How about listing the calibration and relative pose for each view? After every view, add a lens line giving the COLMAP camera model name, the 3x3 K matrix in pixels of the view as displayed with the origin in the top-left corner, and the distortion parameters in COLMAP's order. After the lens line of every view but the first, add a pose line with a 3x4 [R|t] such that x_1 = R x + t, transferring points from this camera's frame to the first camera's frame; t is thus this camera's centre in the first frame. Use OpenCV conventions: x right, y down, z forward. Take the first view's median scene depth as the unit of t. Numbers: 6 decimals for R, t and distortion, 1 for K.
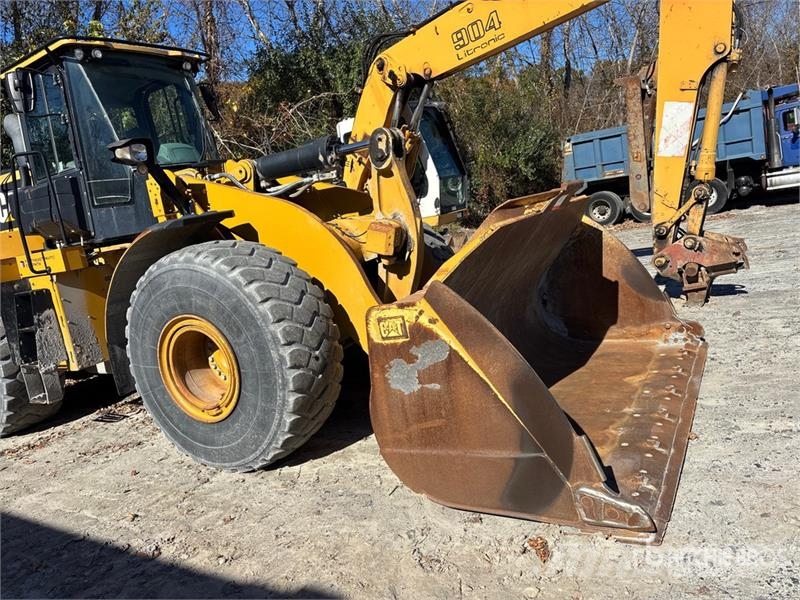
lens RADIAL K [[605.7, 0, 392.3], [0, 605.7, 296.9], [0, 0, 1]] dist [0.036967, -0.048034]
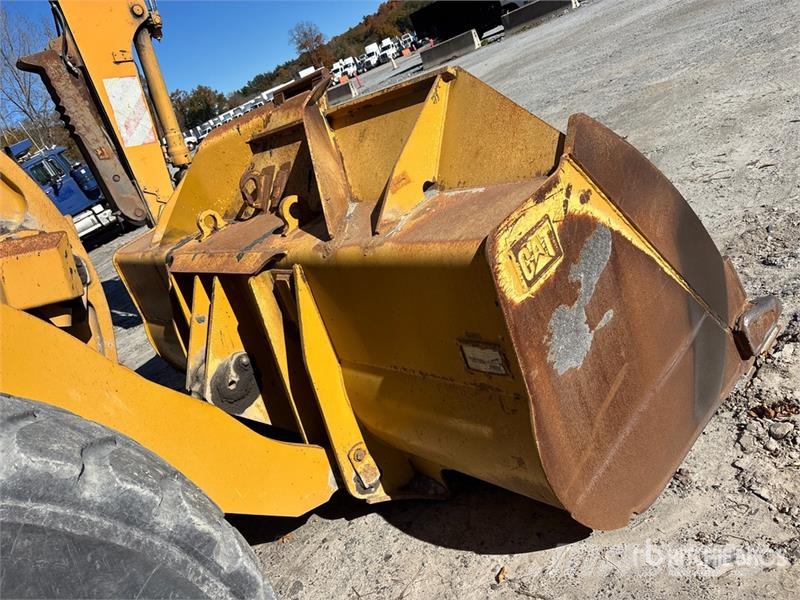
lens RADIAL K [[605.7, 0, 403.0], [0, 605.7, 303.3], [0, 0, 1]] dist [0.036967, -0.048034]
pose [[0.300539, -0.336221, 0.892542, -0.463985], [0.468839, 0.867016, 0.168737, -0.042014], [-0.830582, 0.367747, 0.418206, 0.901631]]
